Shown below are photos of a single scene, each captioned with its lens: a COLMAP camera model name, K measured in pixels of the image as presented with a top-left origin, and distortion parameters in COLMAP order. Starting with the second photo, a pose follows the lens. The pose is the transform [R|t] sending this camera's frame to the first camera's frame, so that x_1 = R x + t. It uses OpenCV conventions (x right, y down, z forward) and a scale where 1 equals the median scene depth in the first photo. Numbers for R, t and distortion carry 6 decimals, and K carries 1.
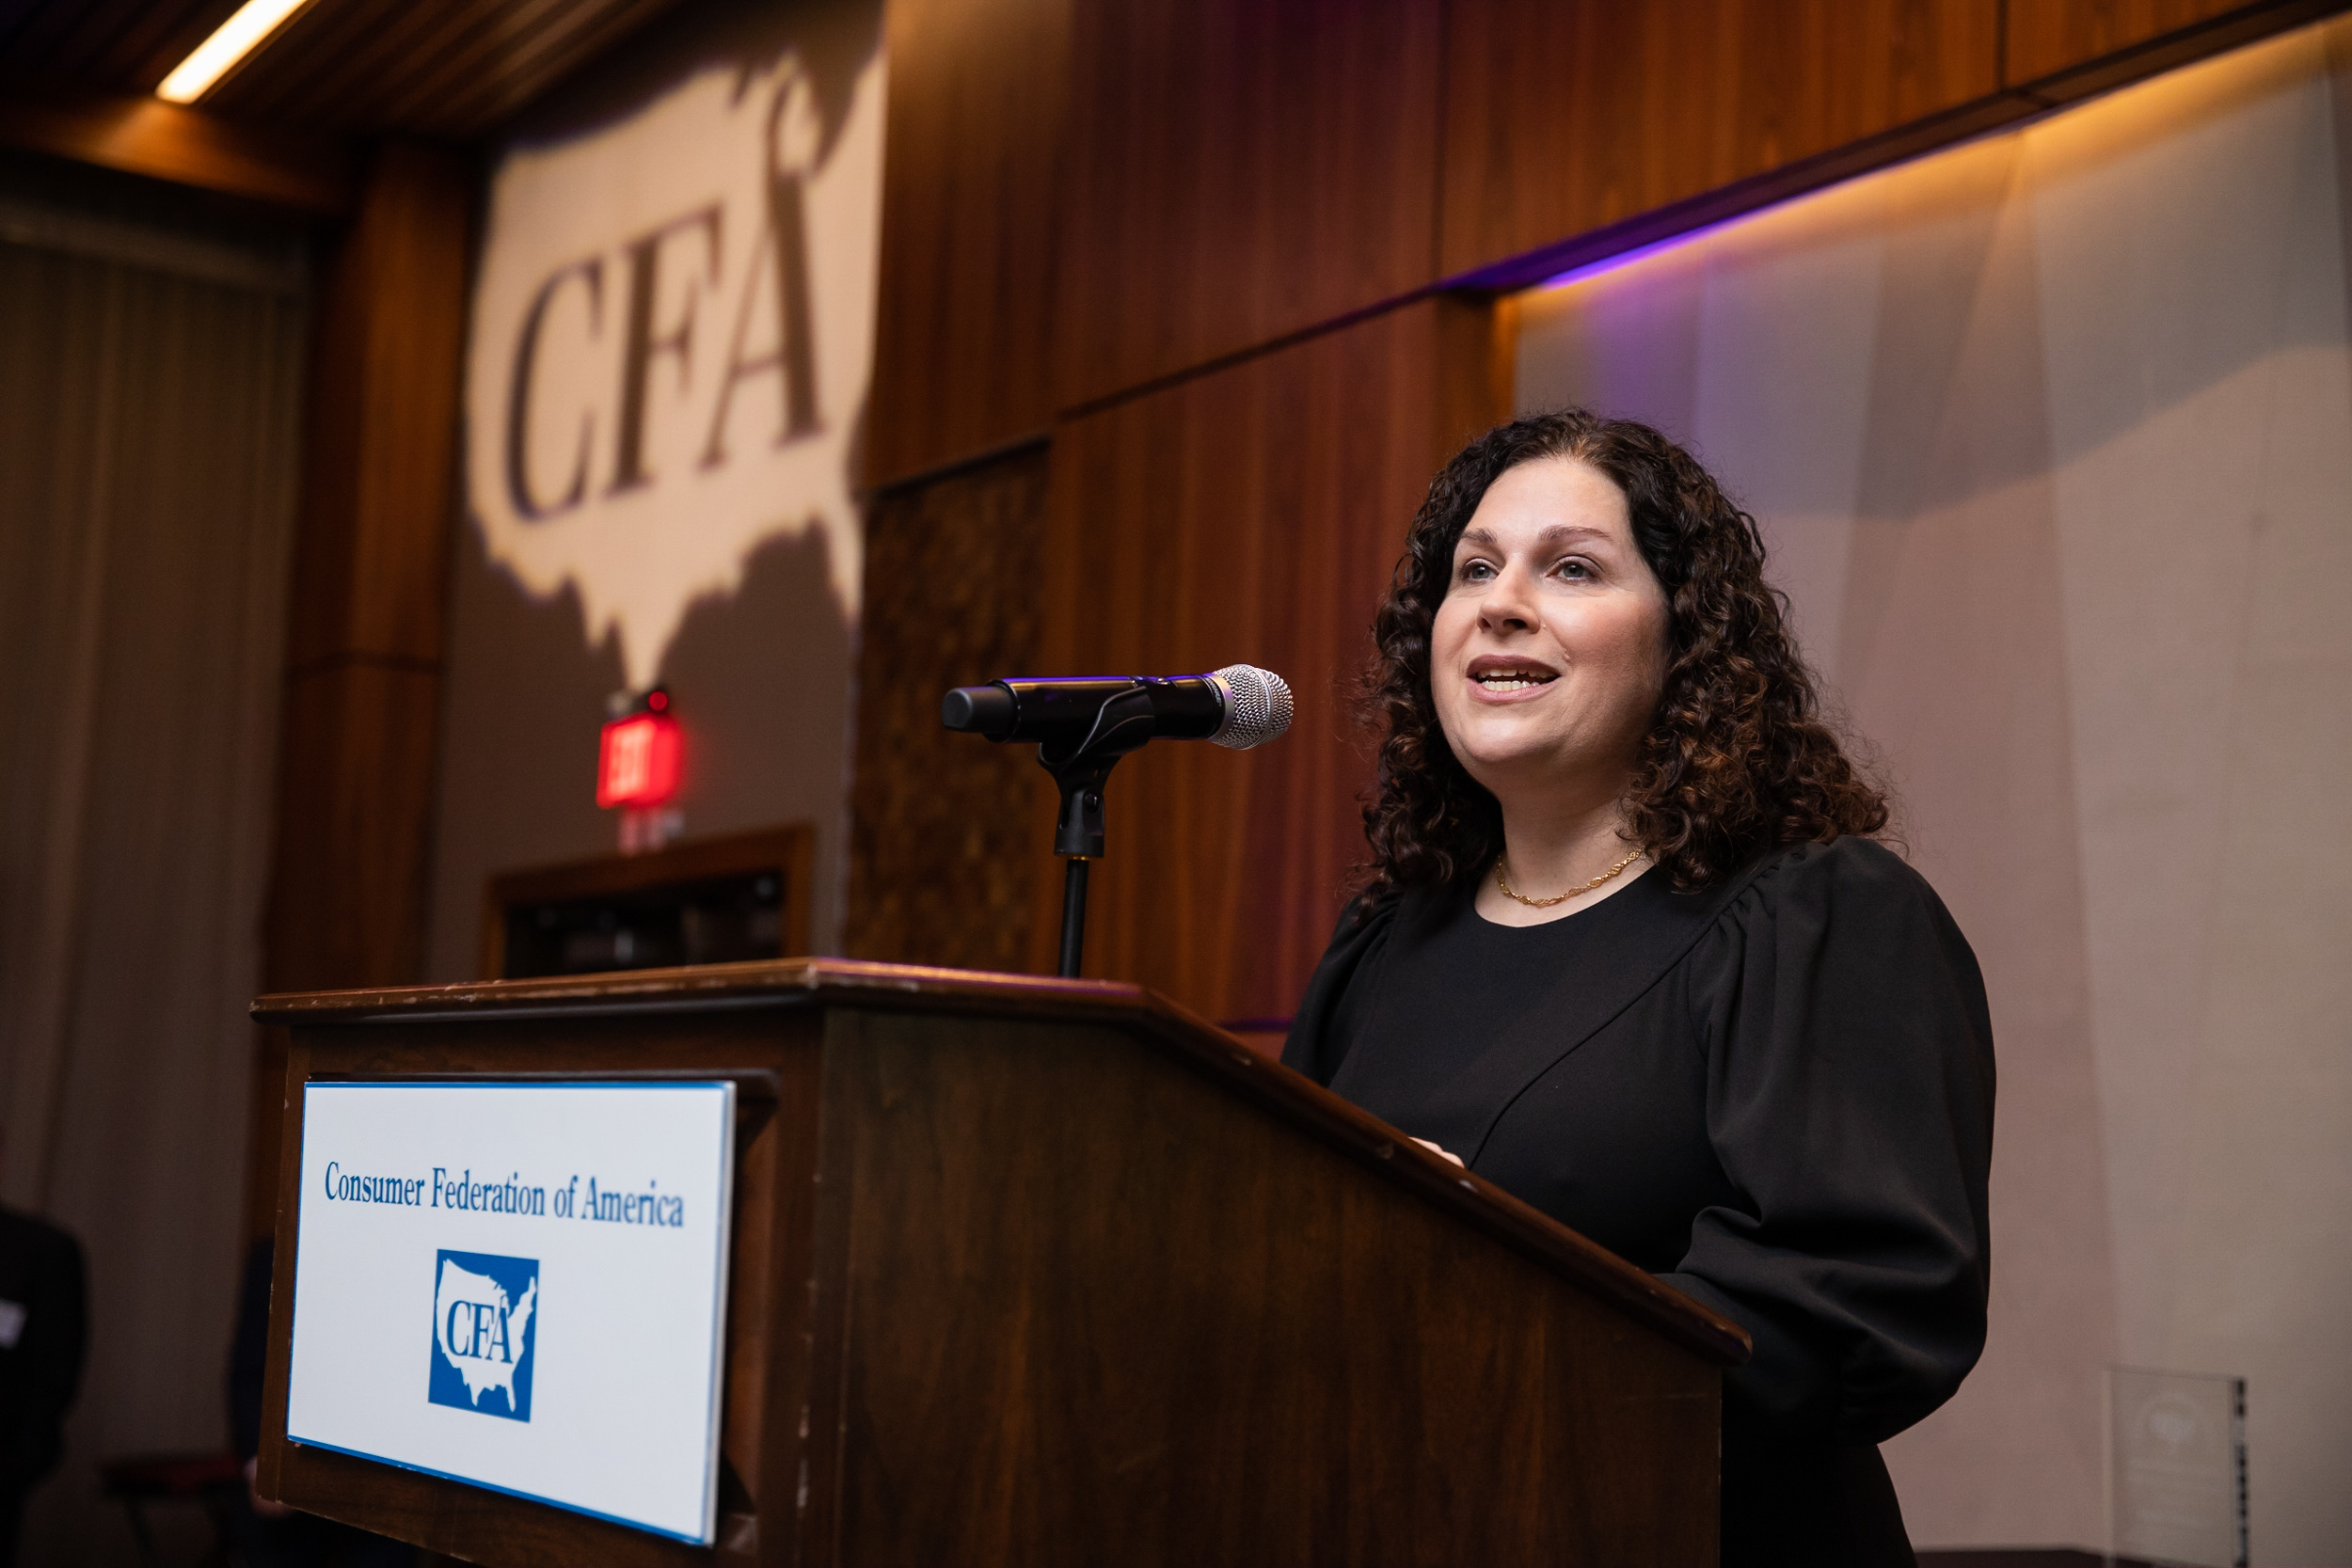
lens RADIAL K [[3173.8, 0, 1178.7], [0, 3173.8, 822.3], [0, 0, 1]] dist [0.103144, 0.030056]
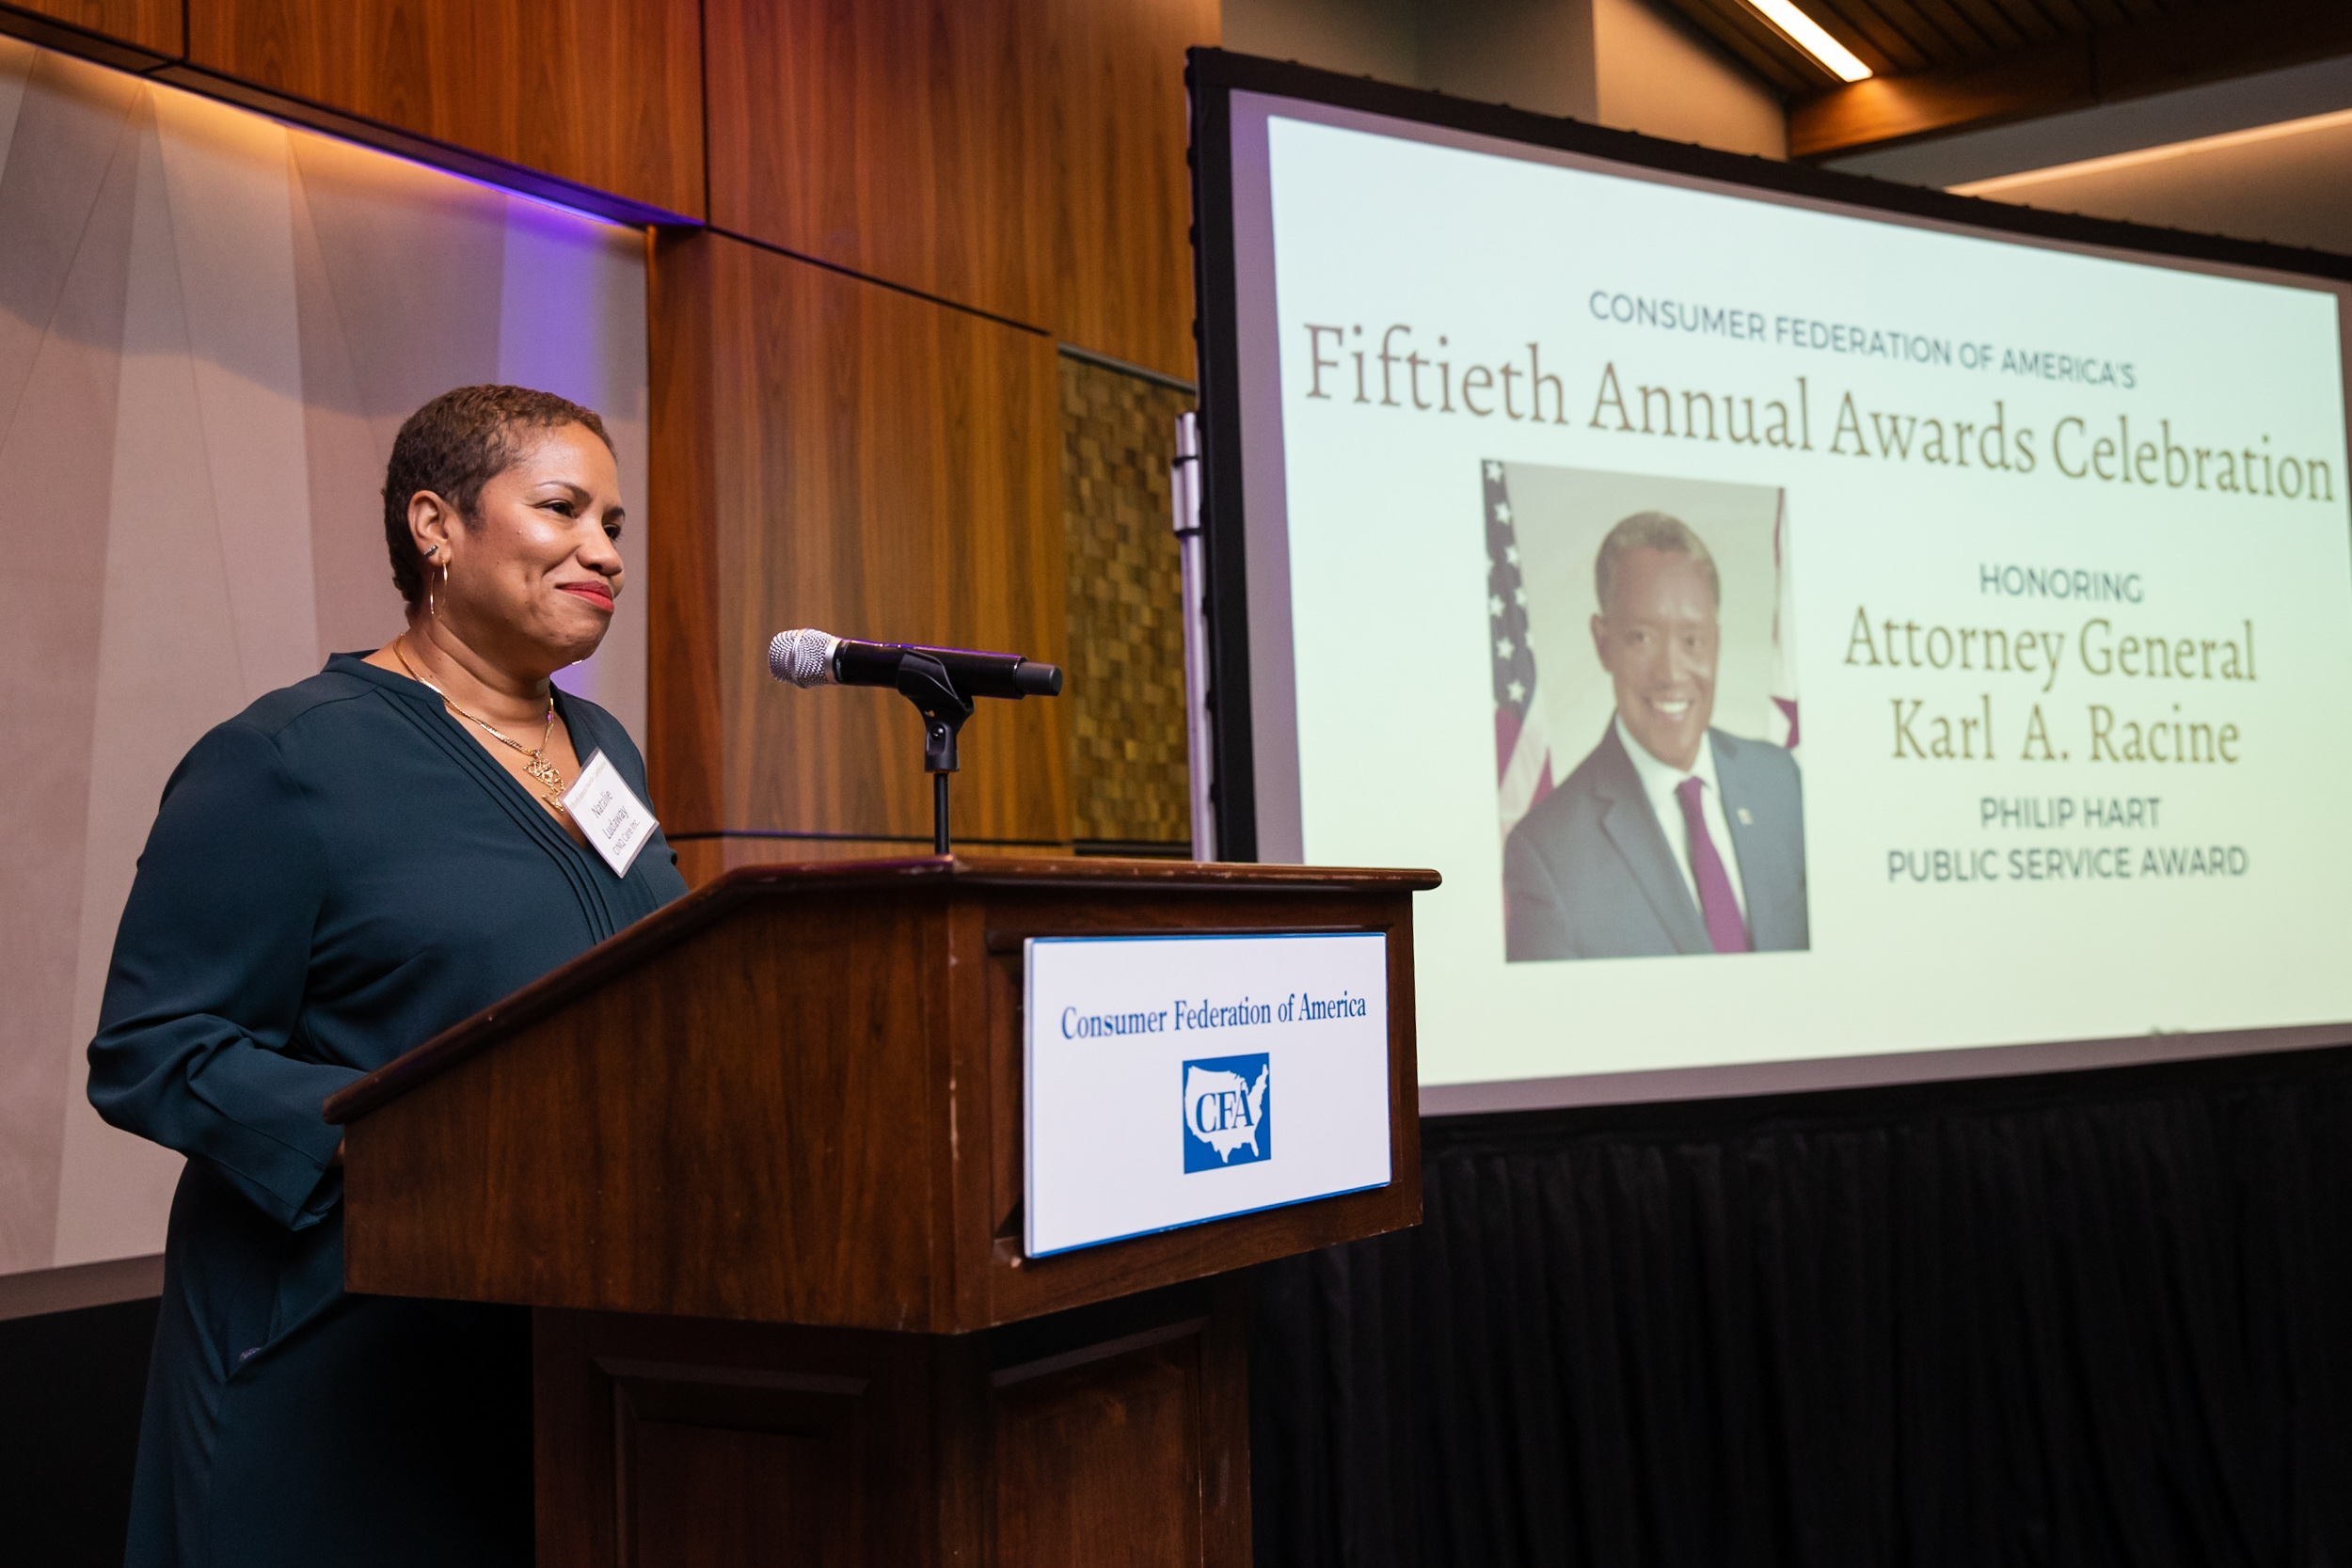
lens RADIAL K [[2591.3, 0, 1176.9], [0, 2591.3, 829.5], [0, 0, 1]] dist [-0.017872, 0.157249]
pose [[-0.398977, 0.012963, 0.916869, -1.231525], [-0.088087, 0.994734, -0.052395, 0.095253], [-0.912720, -0.101668, -0.395734, 1.451399]]
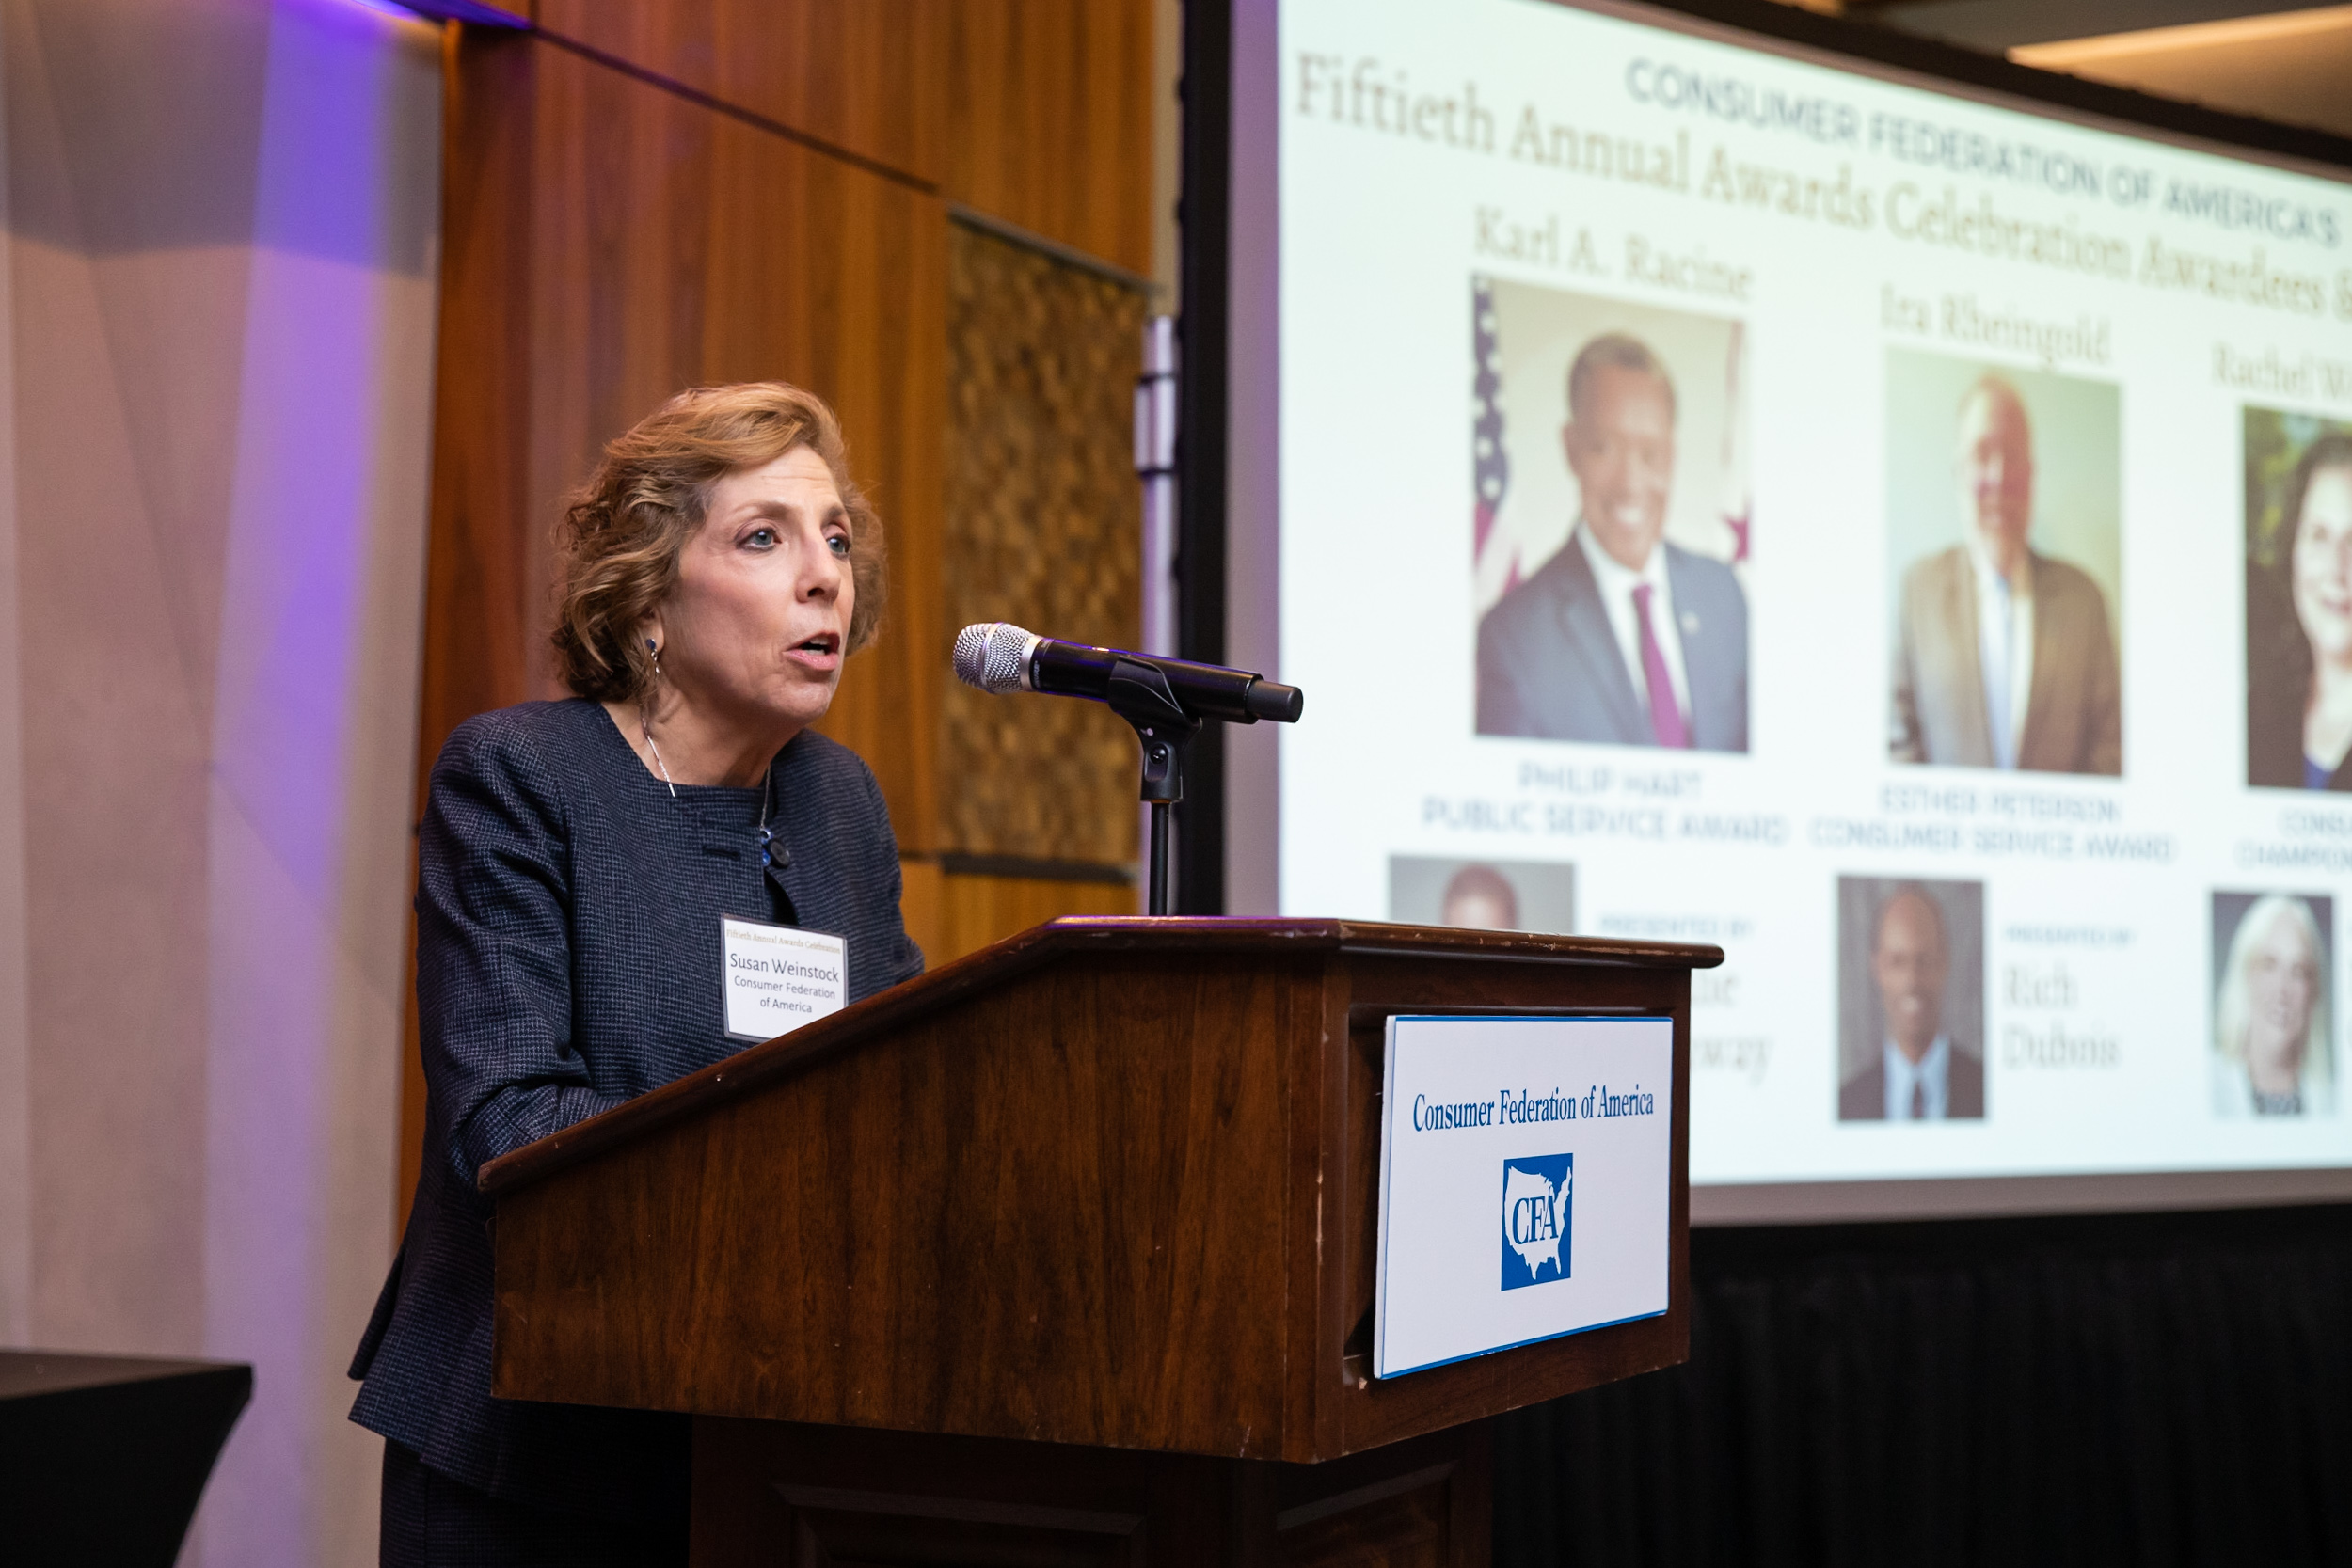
lens RADIAL K [[3526.4, 0, 1179.2], [0, 3526.4, 824.1], [0, 0, 1]] dist [0.121530, -0.001601]
pose [[-0.479983, -0.006657, 0.877253, -1.305714], [-0.130572, 0.989375, -0.063934, 0.111428], [-0.867507, -0.145232, -0.475752, 1.741968]]
